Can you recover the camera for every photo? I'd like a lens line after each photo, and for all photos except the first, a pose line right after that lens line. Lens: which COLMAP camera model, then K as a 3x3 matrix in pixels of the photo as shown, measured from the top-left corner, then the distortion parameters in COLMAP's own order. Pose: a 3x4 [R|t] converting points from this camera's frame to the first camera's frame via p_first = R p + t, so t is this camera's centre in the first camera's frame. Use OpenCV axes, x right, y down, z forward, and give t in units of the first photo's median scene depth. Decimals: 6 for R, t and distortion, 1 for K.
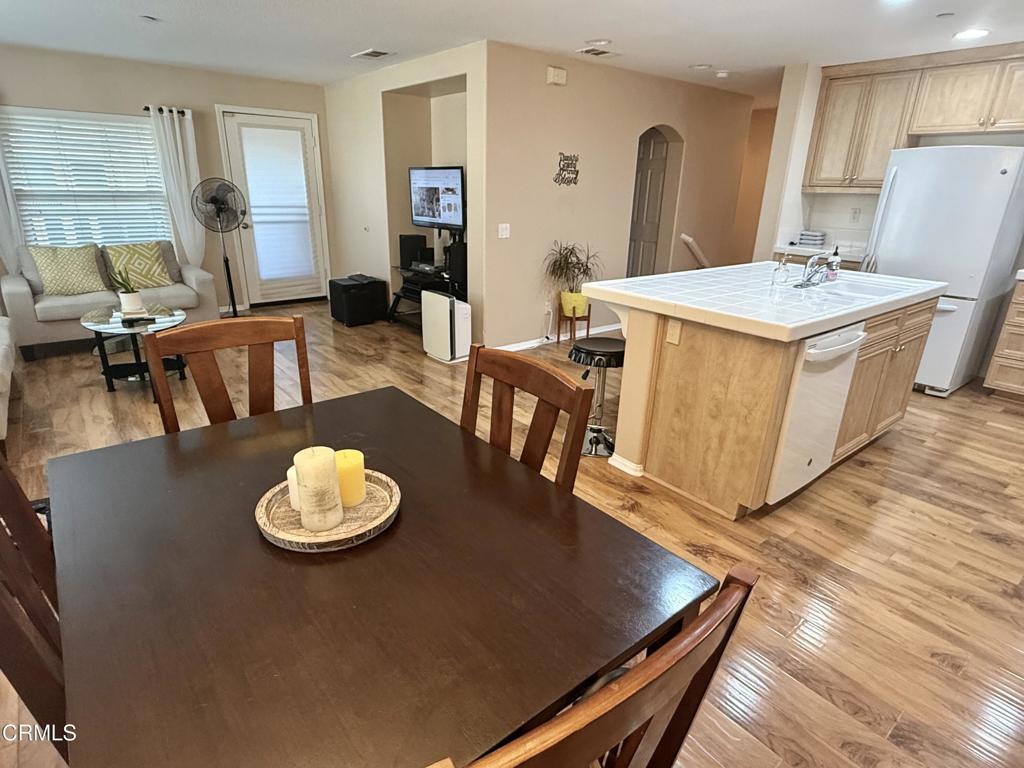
lens RADIAL K [[558.2, 0, 509.7], [0, 558.2, 387.2], [0, 0, 1]] dist [0.000121, 0.001145]
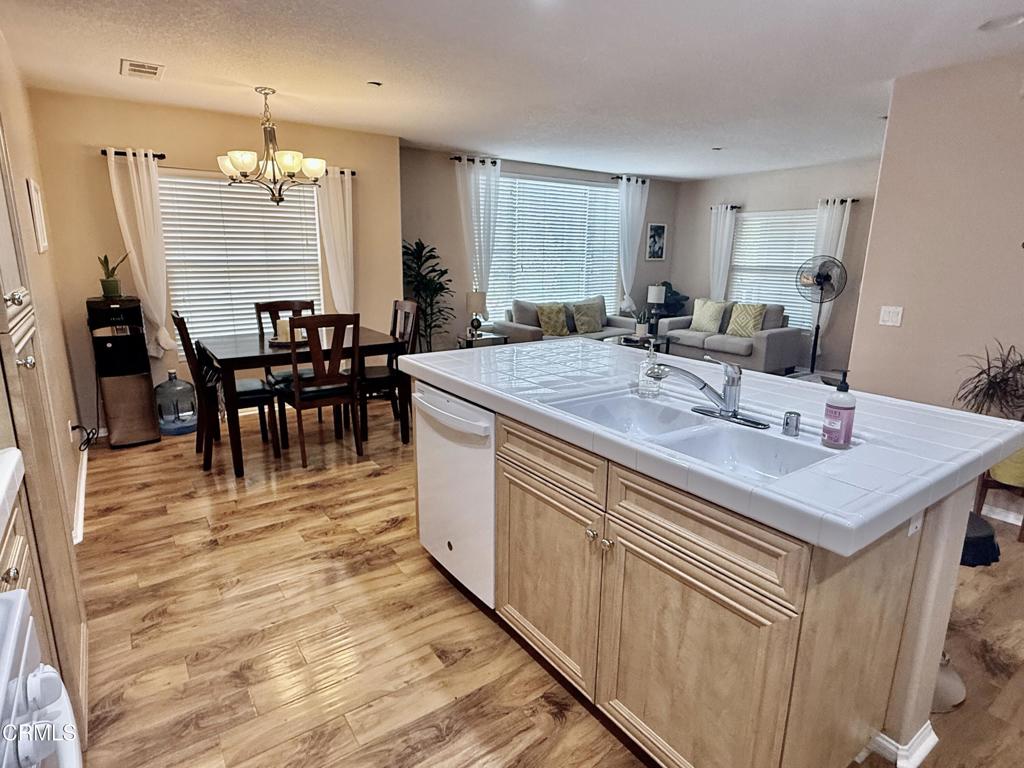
lens RADIAL K [[561.2, 0, 510.6], [0, 561.2, 384.6], [0, 0, 1]] dist [0.002293, -0.001061]
pose [[-0.062877, 0.206261, -0.976475, 0.701170], [-0.355940, 0.909436, 0.215020, -0.167041], [0.932391, 0.361086, 0.016234, 0.515924]]
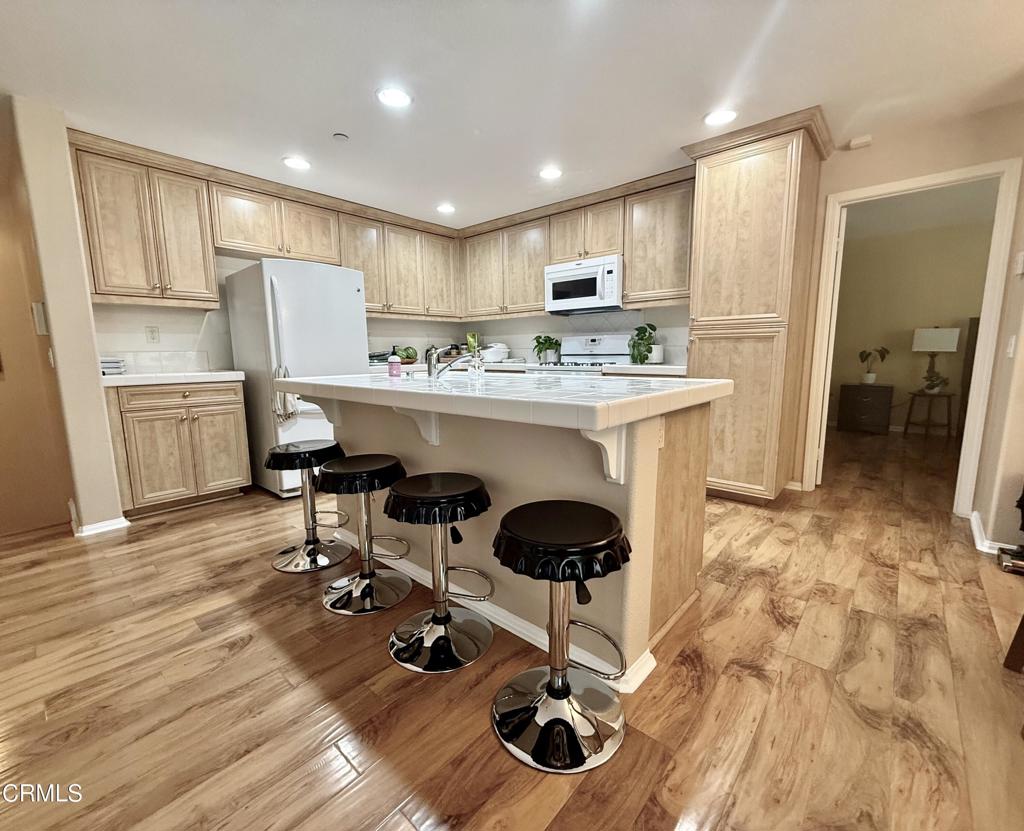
lens RADIAL K [[443.7, 0, 513.3], [0, 443.7, 415.0], [0, 0, 1]] dist [0.001500, -0.000302]
pose [[-0.165814, -0.162940, 0.972603, -0.121612], [0.344990, 0.914352, 0.211997, -0.160924], [-0.923844, 0.370690, -0.095400, 0.636364]]
